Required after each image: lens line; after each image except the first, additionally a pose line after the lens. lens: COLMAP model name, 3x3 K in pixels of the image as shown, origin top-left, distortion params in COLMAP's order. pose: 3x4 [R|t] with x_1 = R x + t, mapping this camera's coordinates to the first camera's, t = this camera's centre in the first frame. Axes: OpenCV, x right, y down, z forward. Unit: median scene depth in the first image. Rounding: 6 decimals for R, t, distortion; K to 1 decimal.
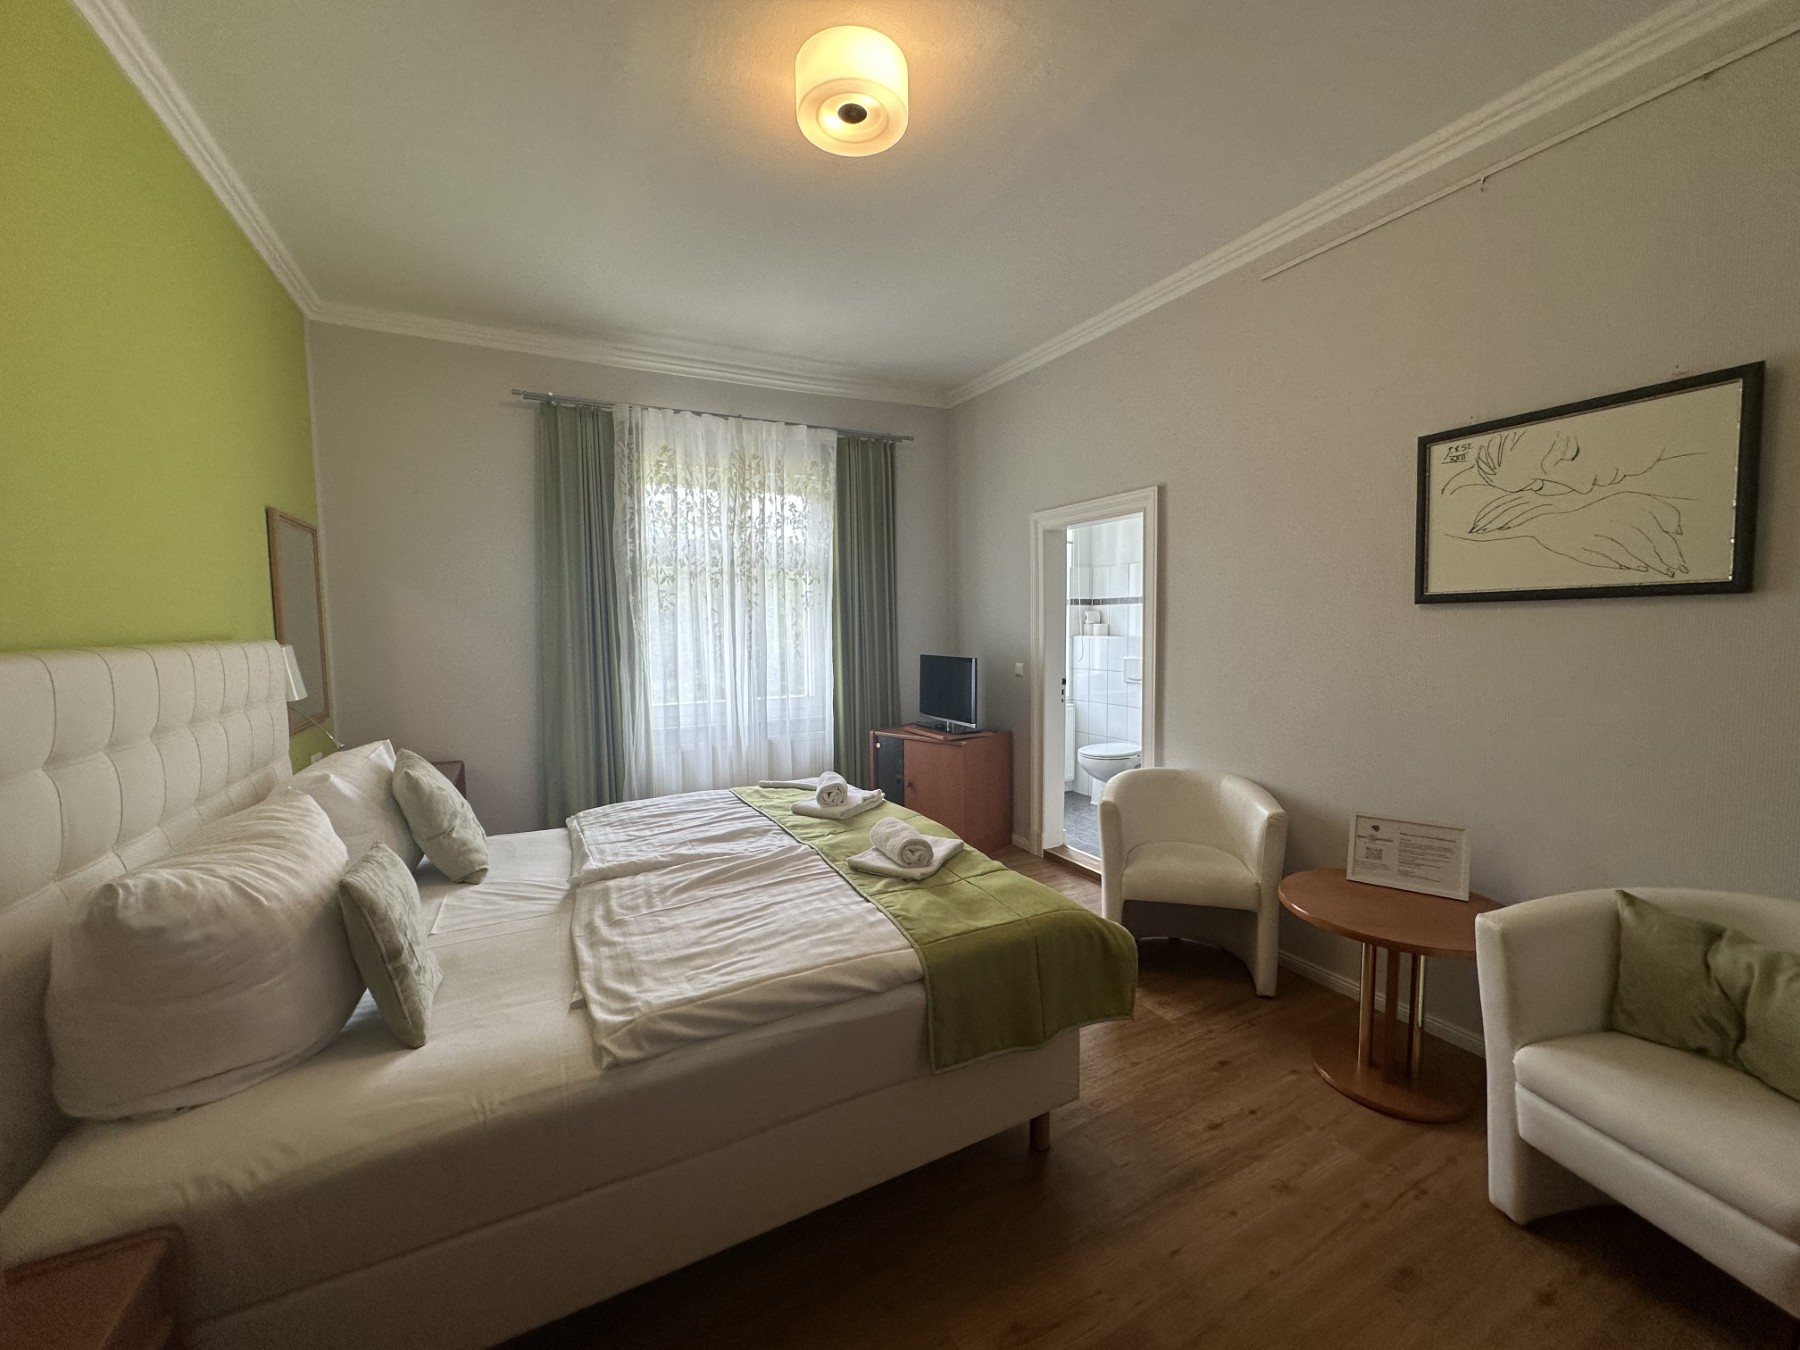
lens RADIAL K [[713.8, 0, 902.2], [0, 713.8, 674.1], [0, 0, 1]] dist [-0.004405, 0.001887]
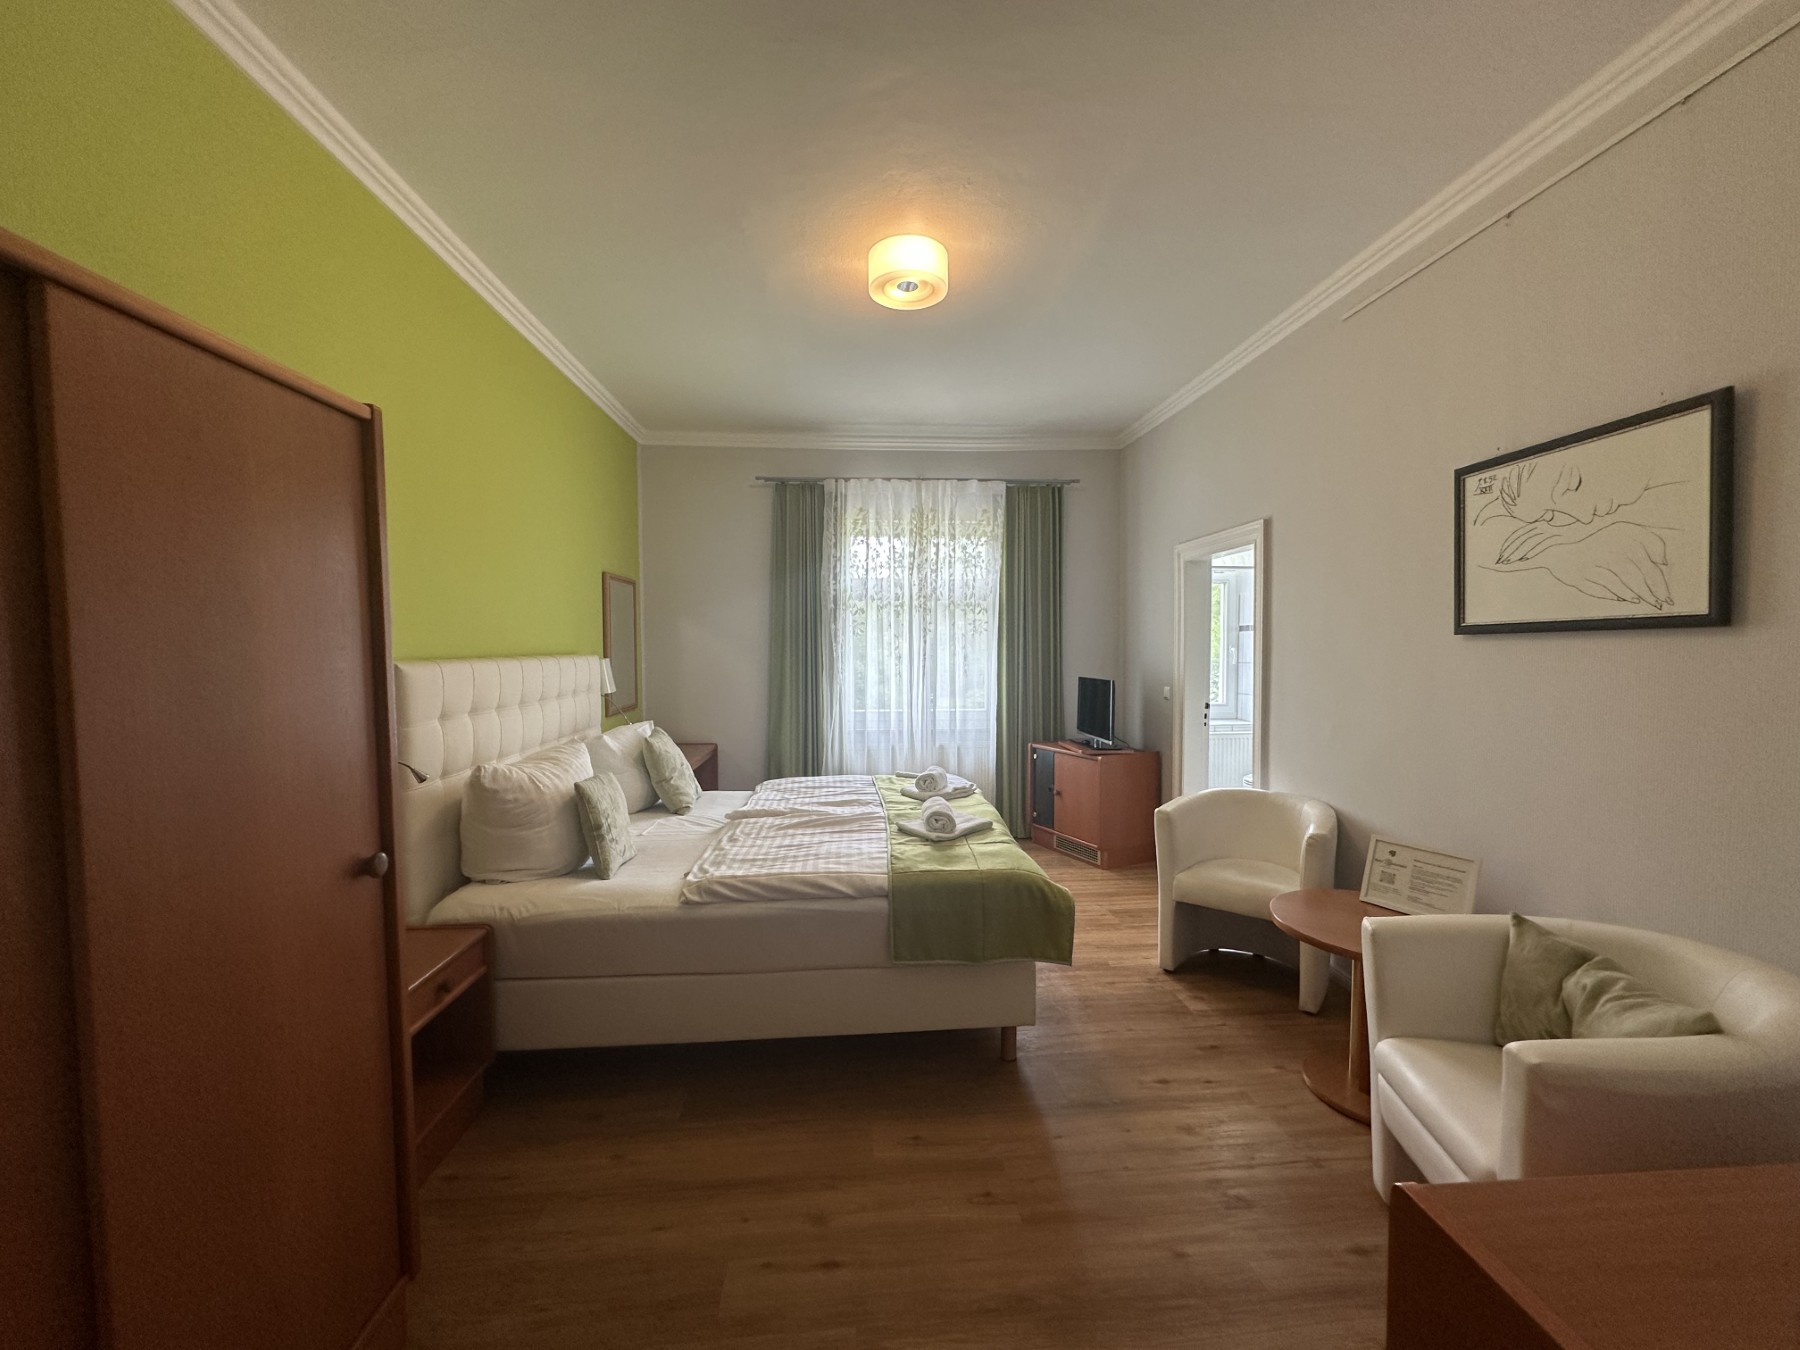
lens RADIAL K [[713.8, 0, 900.9], [0, 713.8, 672.6], [0, 0, 1]] dist [-0.004405, 0.001887]
pose [[0.918684, 0.023301, -0.394305, 0.416148], [-0.036215, 0.999023, -0.025340, 0.008664], [0.393329, 0.037559, 0.918630, -0.228136]]
